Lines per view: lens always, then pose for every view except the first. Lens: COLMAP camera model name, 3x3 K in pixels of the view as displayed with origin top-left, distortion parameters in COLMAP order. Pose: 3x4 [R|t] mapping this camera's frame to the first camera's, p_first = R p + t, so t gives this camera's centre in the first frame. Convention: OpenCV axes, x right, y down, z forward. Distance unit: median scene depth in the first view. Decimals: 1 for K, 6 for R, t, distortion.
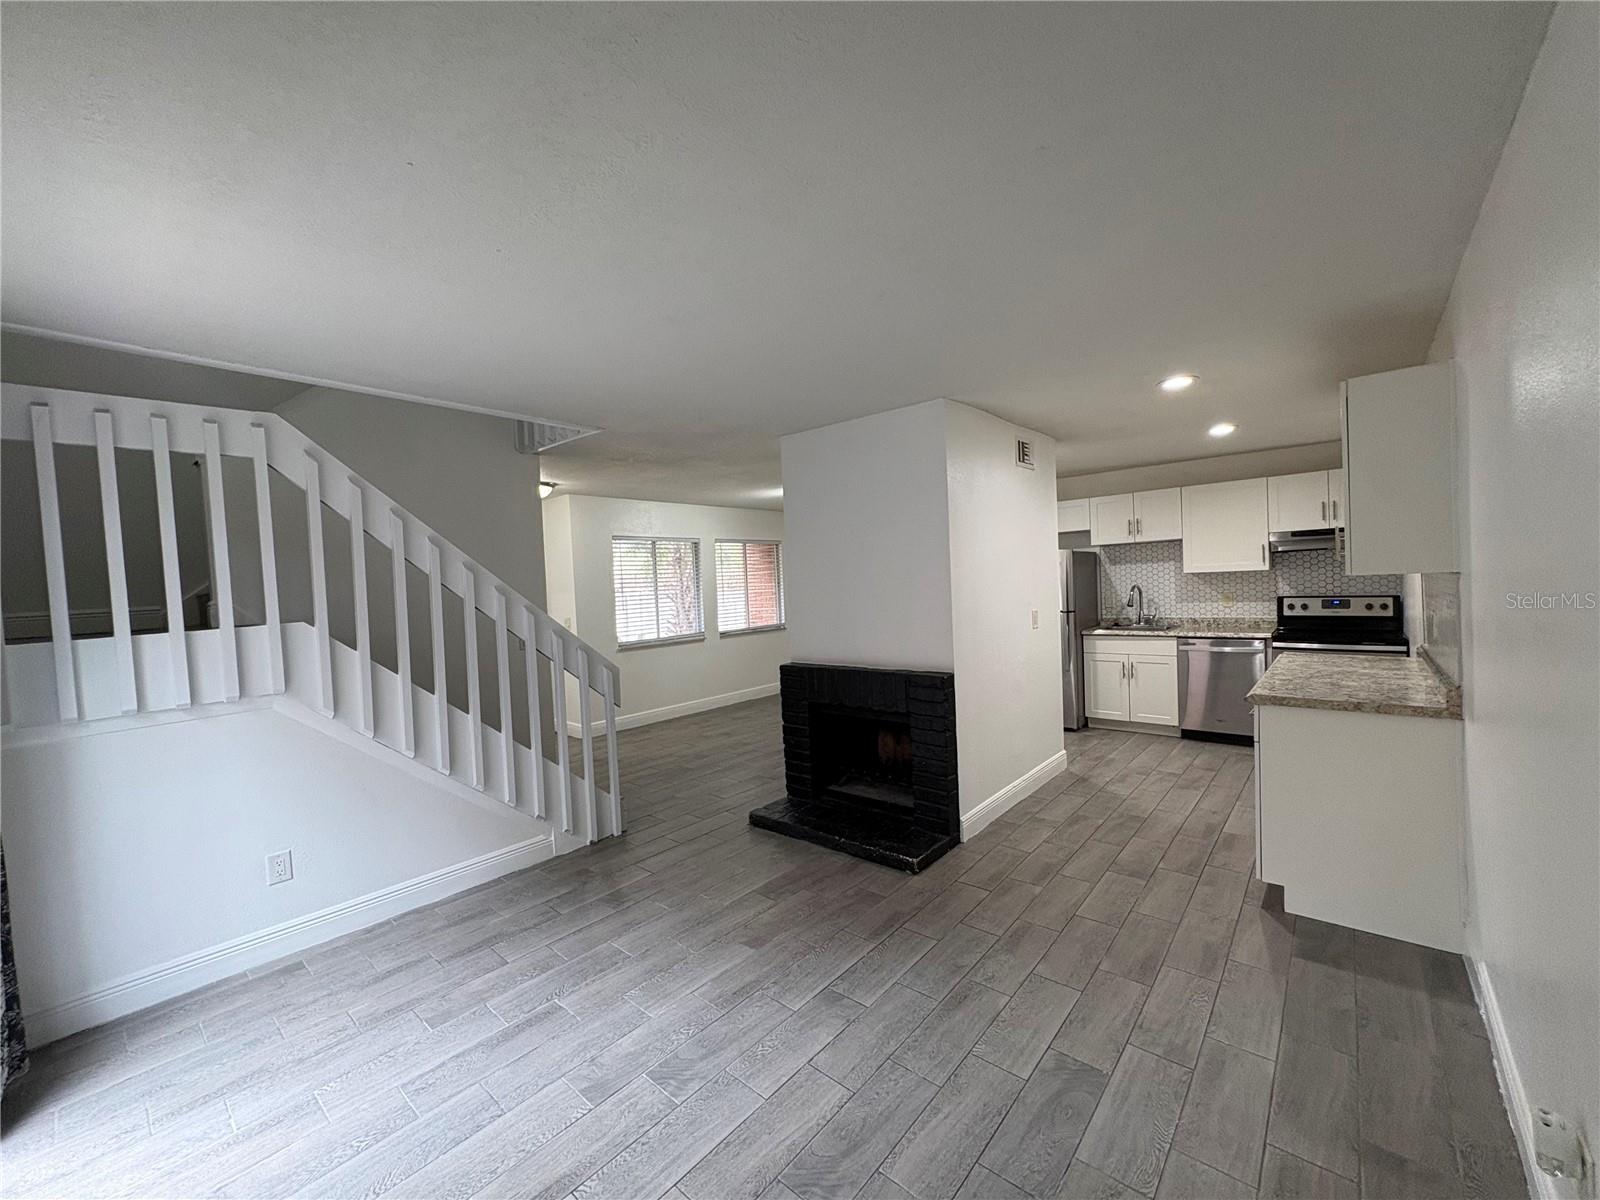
lens RADIAL K [[636.3, 0, 801.1], [0, 636.3, 601.1], [0, 0, 1]] dist [-0.000110, 0.000440]
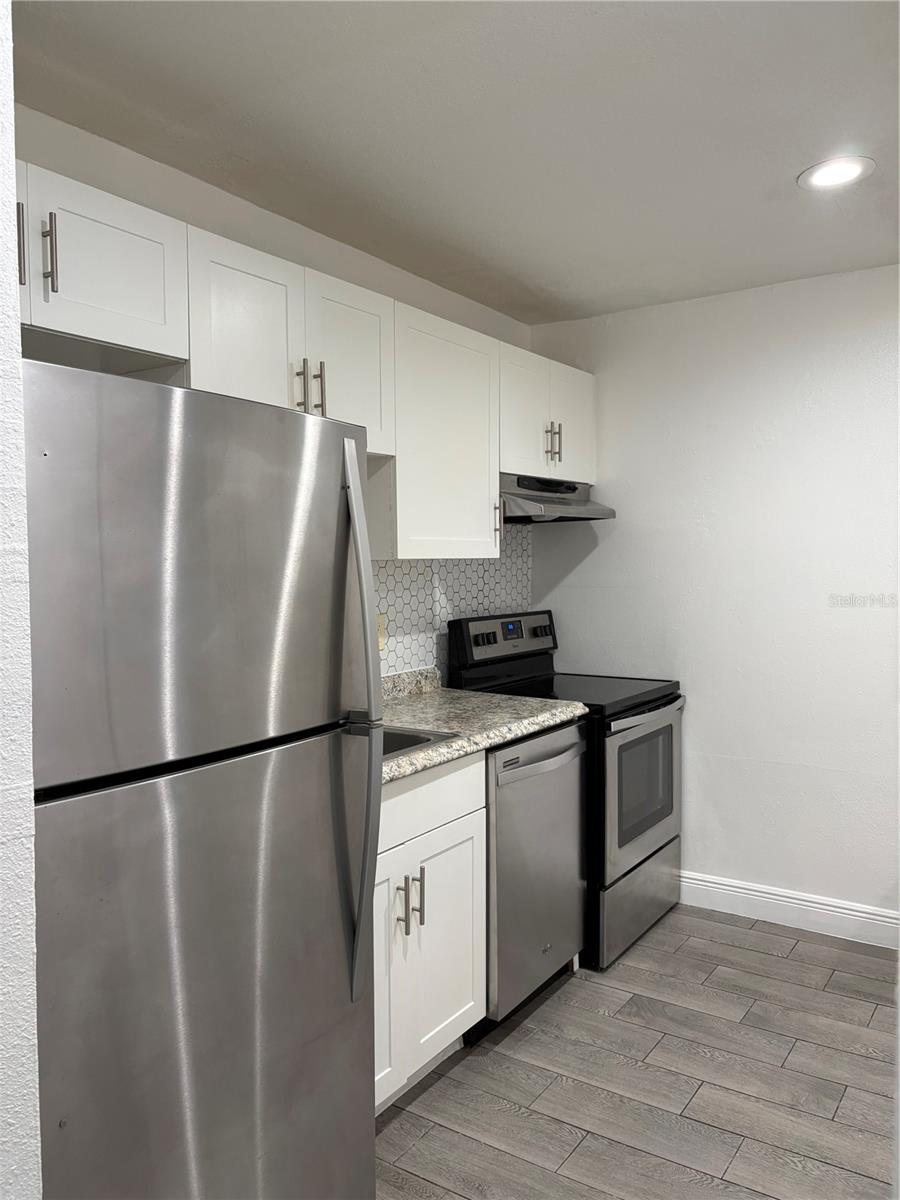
lens RADIAL K [[897.3, 0, 450.2], [0, 897.3, 599.5], [0, 0, 1]] dist [0.026635, -0.013268]
pose [[-0.118768, -0.004387, 0.992912, 0.139399], [0.039147, 0.999192, 0.009097, -0.029171], [-0.992150, 0.039950, -0.118500, 1.165044]]
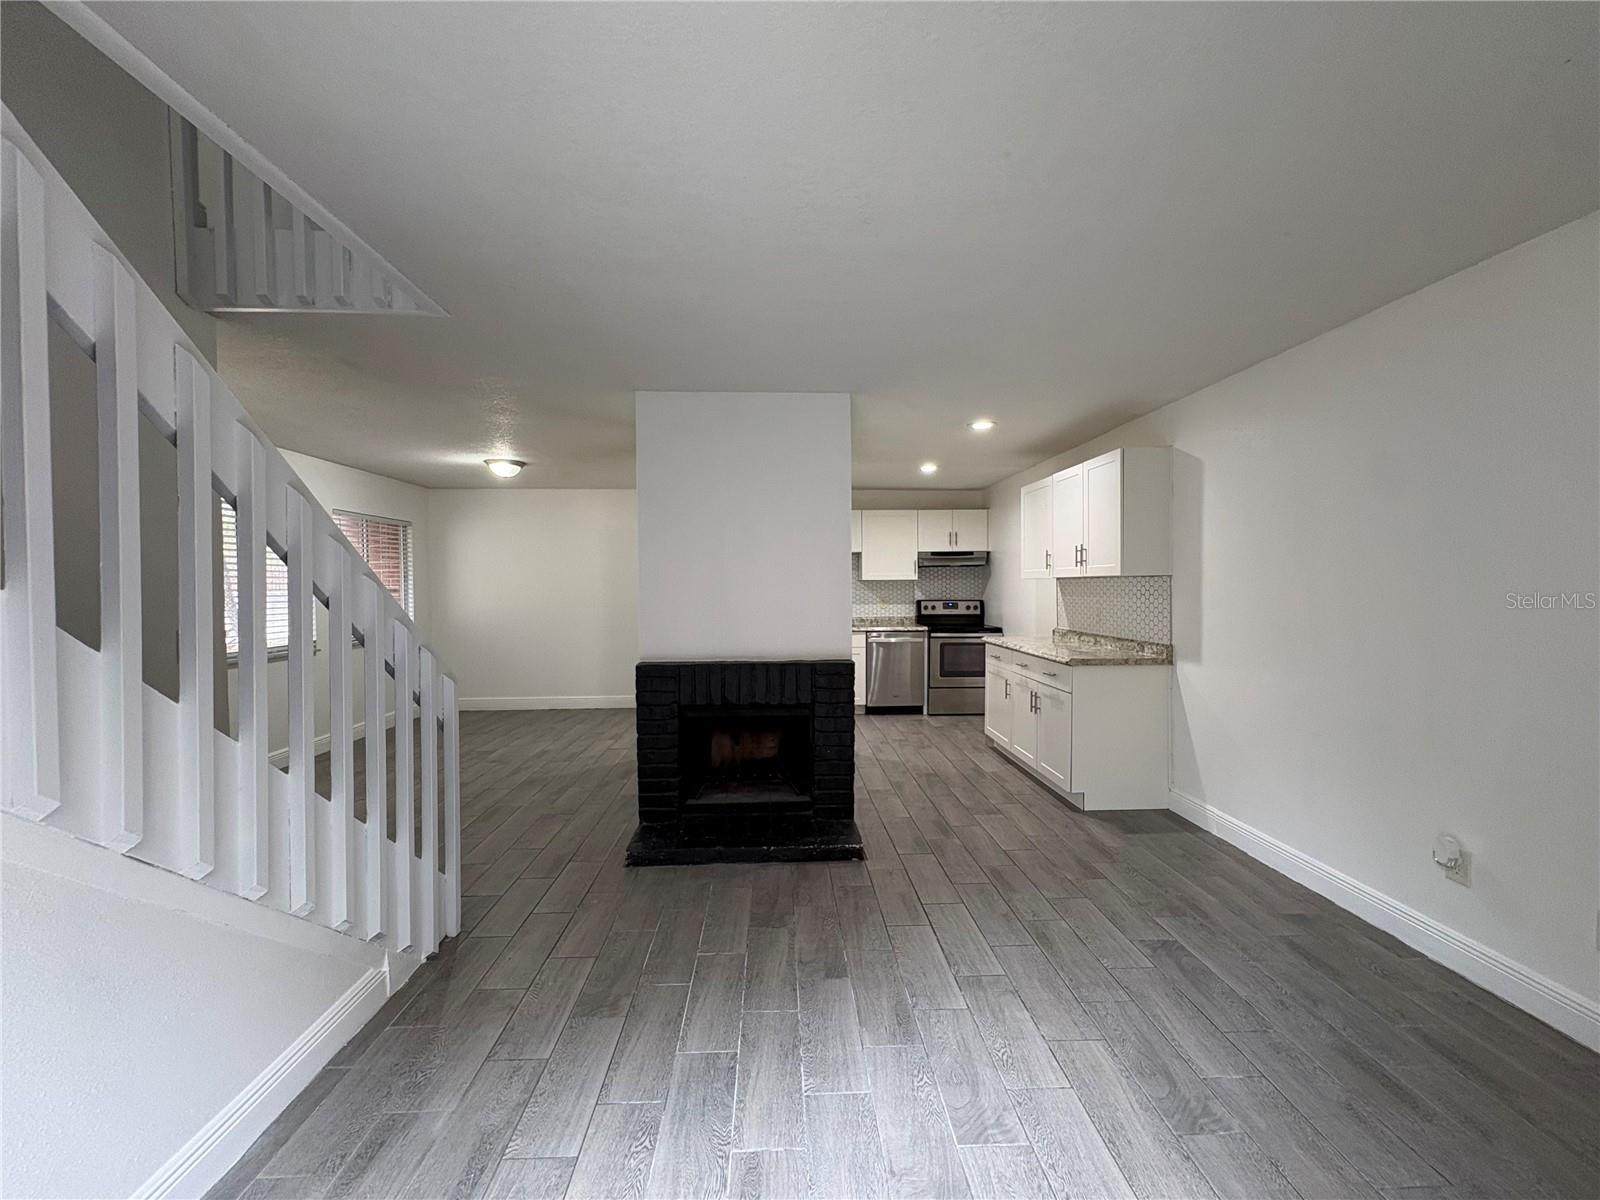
lens RADIAL K [[636.3, 0, 800.7], [0, 636.3, 602.3], [0, 0, 1]] dist [-0.000110, 0.000440]
pose [[0.728657, 0.017992, 0.684642, -0.370442], [-0.004207, 0.999754, -0.021796, 0.029770], [-0.684865, 0.013001, 0.728554, 0.210503]]
